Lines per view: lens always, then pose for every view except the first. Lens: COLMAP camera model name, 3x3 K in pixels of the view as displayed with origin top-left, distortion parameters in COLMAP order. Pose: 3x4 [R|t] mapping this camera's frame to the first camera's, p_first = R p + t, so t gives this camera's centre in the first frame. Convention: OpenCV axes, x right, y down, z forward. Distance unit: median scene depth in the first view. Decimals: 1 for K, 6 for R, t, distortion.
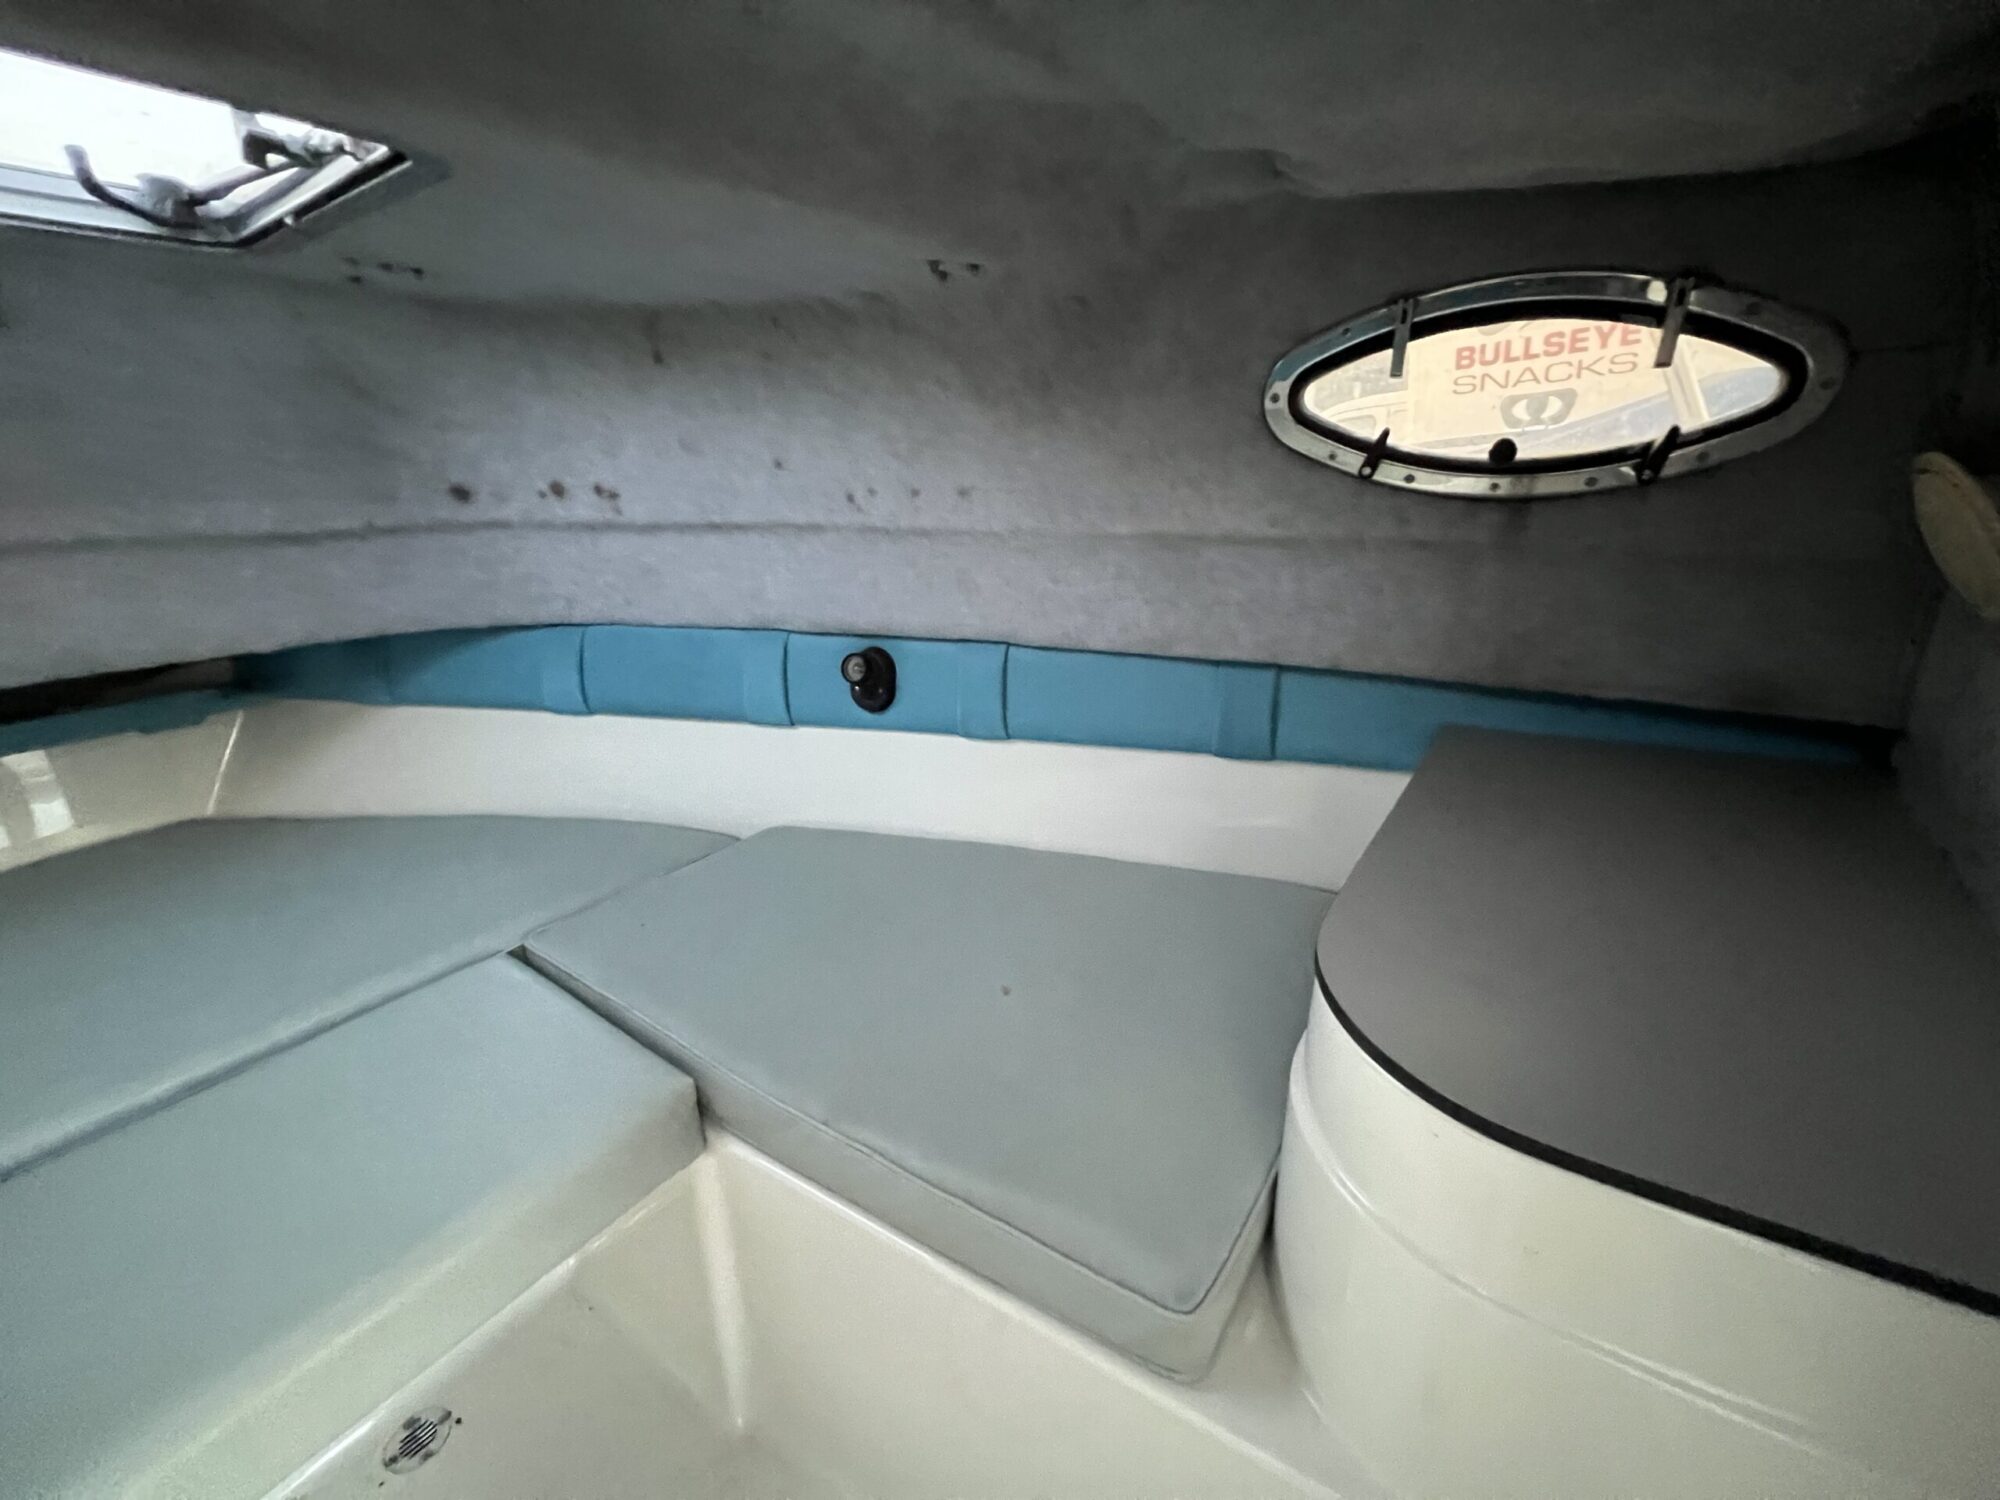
lens RADIAL K [[798.6, 0, 995.0], [0, 798.6, 747.9], [0, 0, 1]] dist [-0.001968, 0.000411]
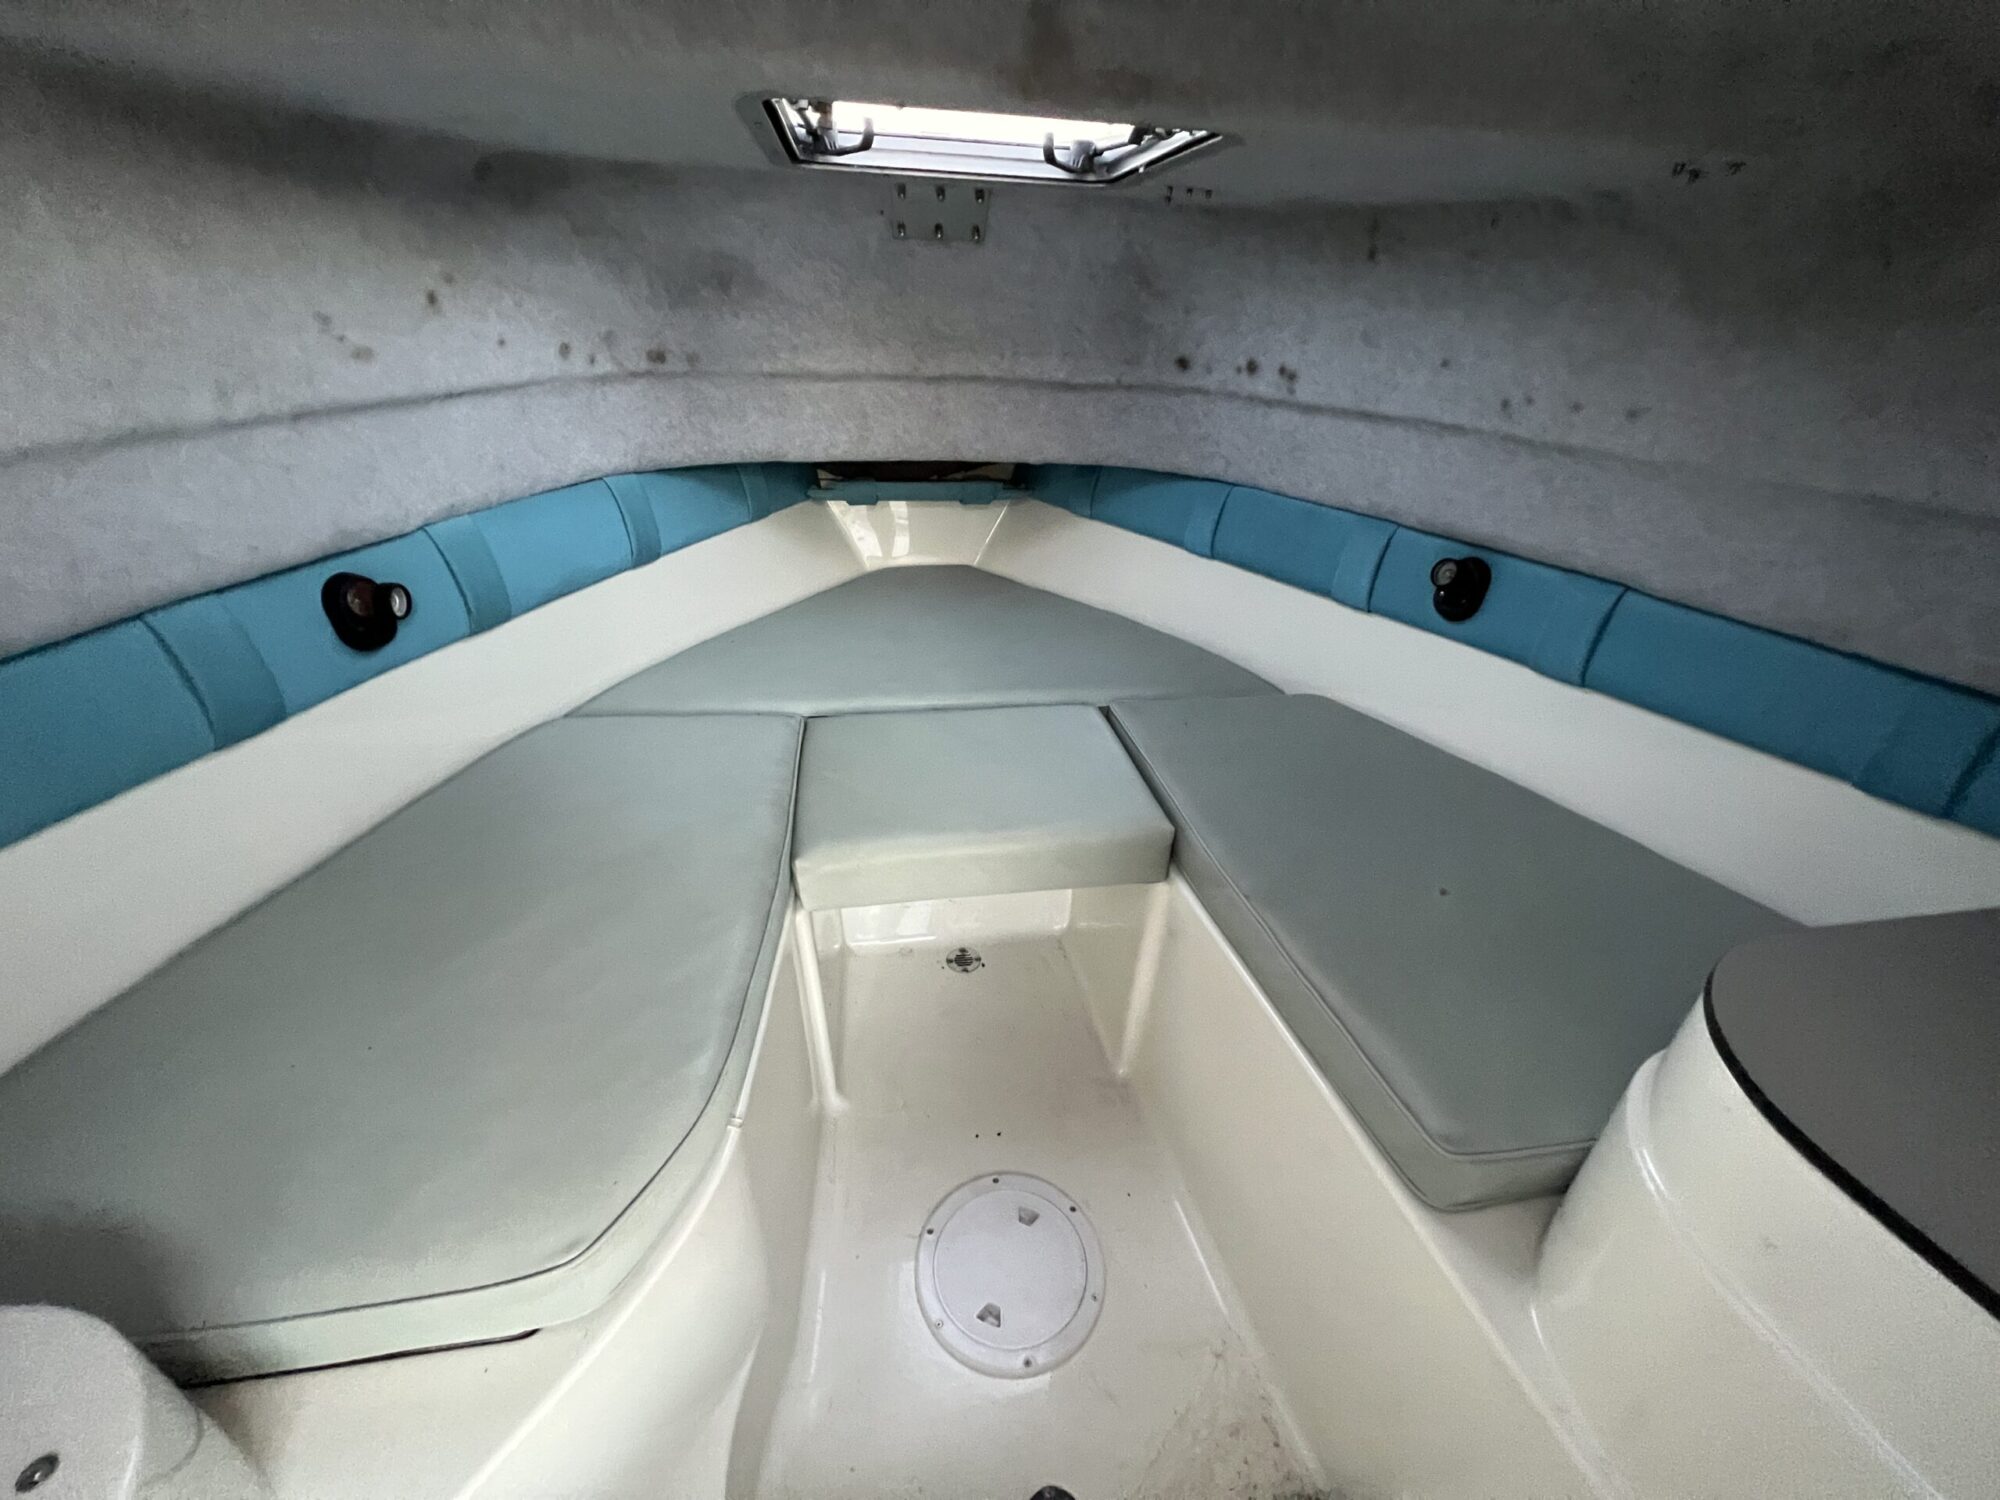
lens RADIAL K [[798.6, 0, 991.5], [0, 798.6, 762.9], [0, 0, 1]] dist [-0.001968, 0.000411]
pose [[0.702306, 0.387289, -0.597305, 0.128585], [-0.282357, 0.921784, 0.265686, 0.019509], [0.653484, -0.017939, 0.756728, -0.181379]]
